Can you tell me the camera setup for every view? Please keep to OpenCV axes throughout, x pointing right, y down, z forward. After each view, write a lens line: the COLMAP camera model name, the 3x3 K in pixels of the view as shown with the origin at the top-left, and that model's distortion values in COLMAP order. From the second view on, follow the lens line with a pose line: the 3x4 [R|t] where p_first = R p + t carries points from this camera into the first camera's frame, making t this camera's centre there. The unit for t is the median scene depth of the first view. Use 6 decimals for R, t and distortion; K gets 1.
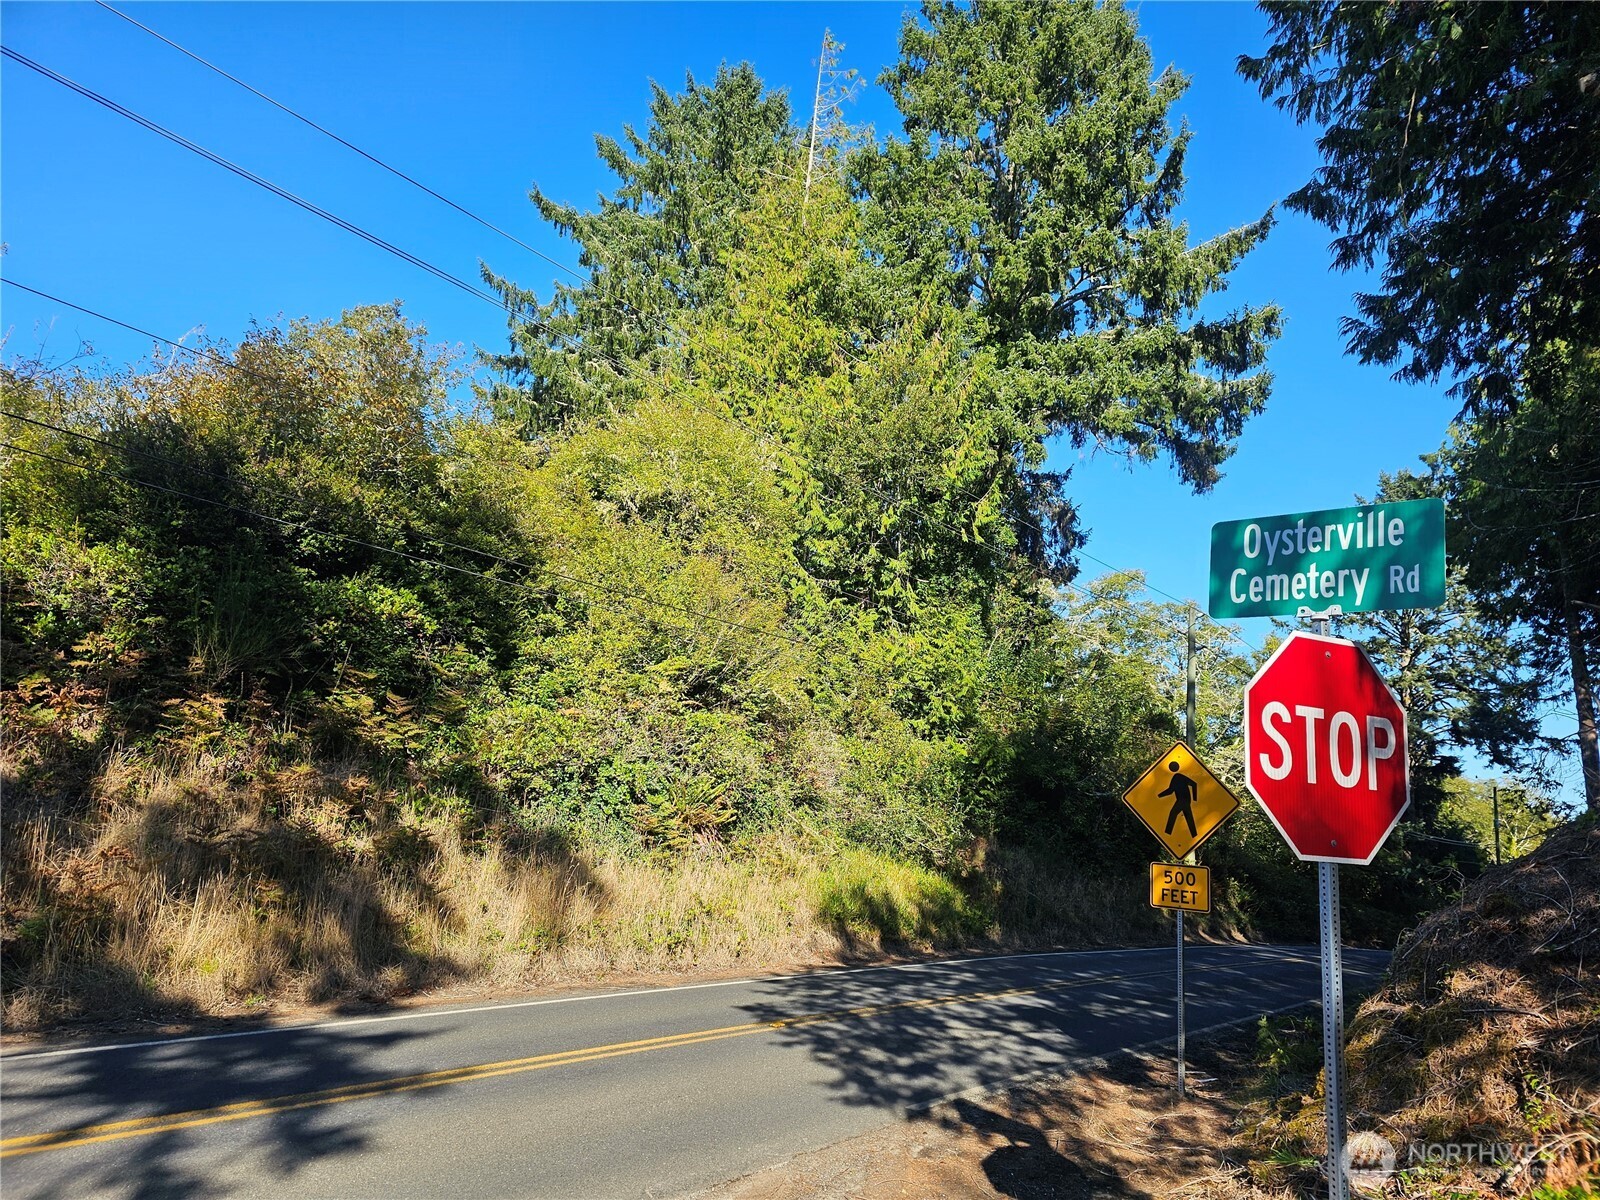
lens RADIAL K [[1070.2, 0, 804.6], [0, 1070.2, 594.5], [0, 0, 1]] dist [0.034247, -0.026830]
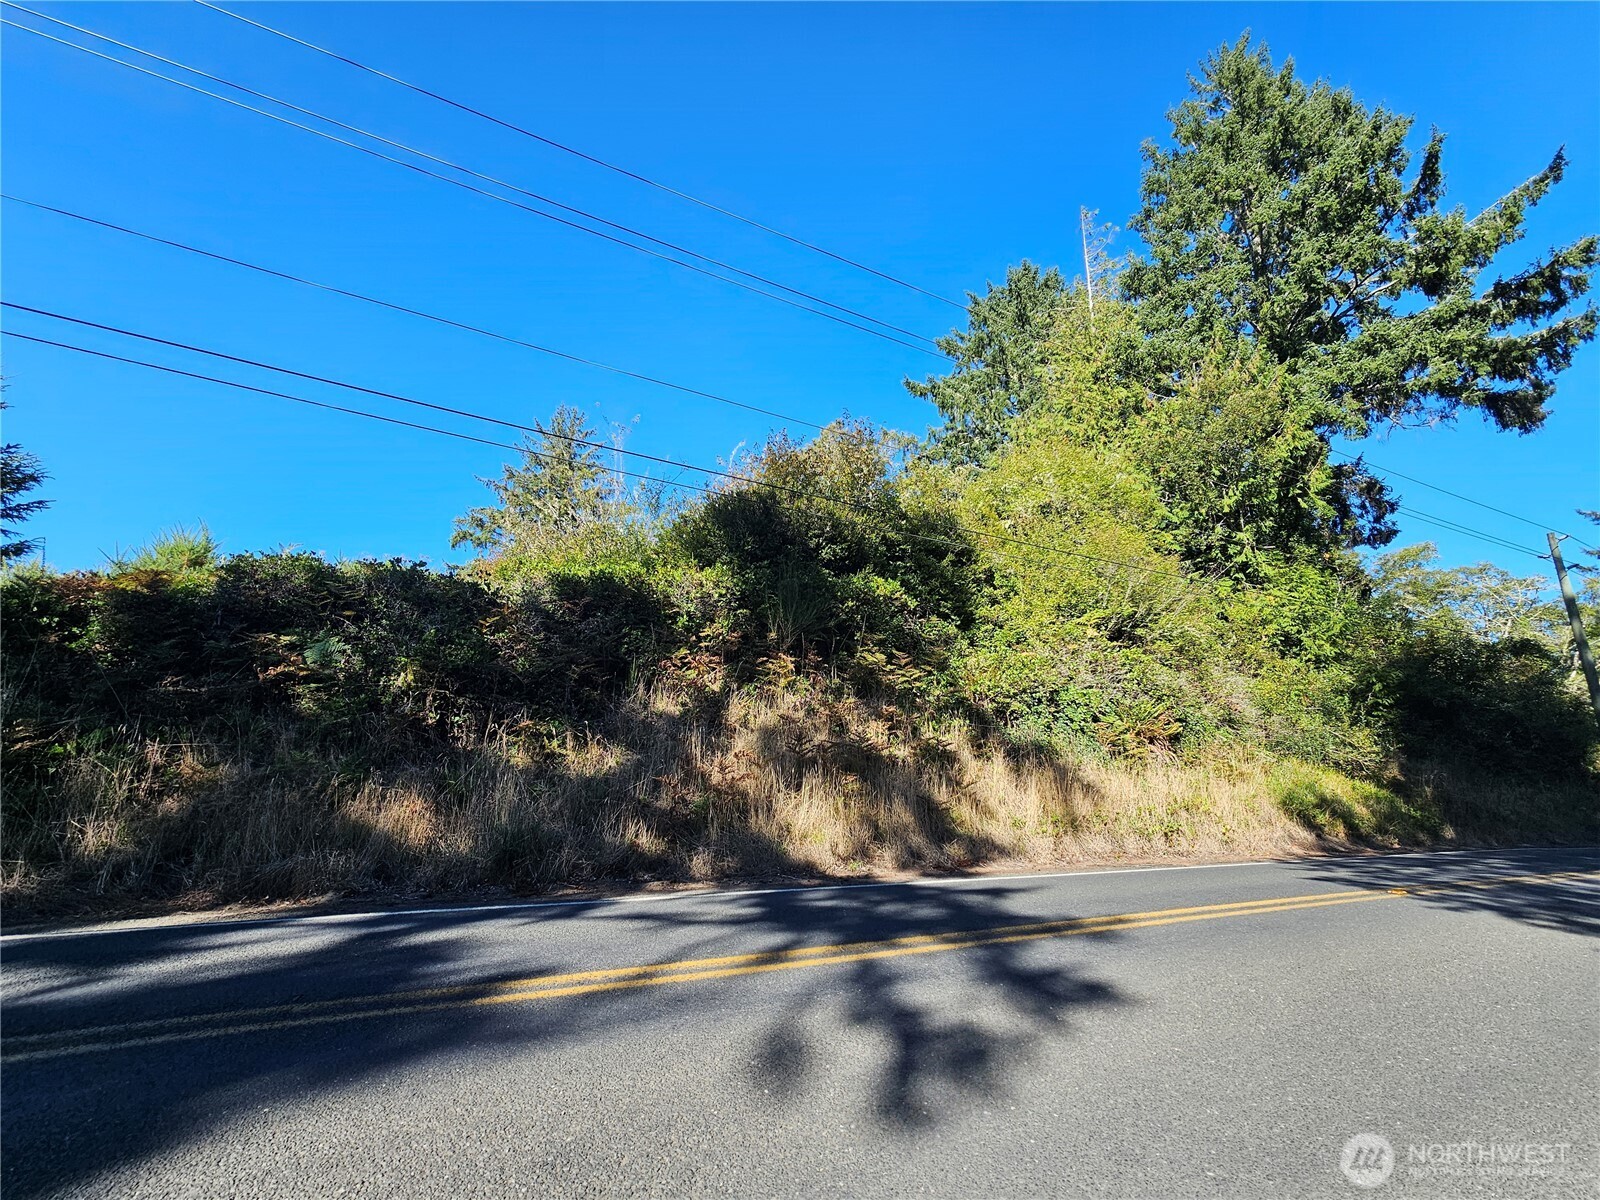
lens RADIAL K [[638.2, 0, 800.1], [0, 638.2, 594.7], [0, 0, 1]] dist [-0.000795, 0.000454]
pose [[0.898106, -0.178802, -0.401791, -0.141568], [0.137080, 0.981918, -0.130557, 0.102360], [0.417870, 0.062177, 0.906377, 0.190815]]
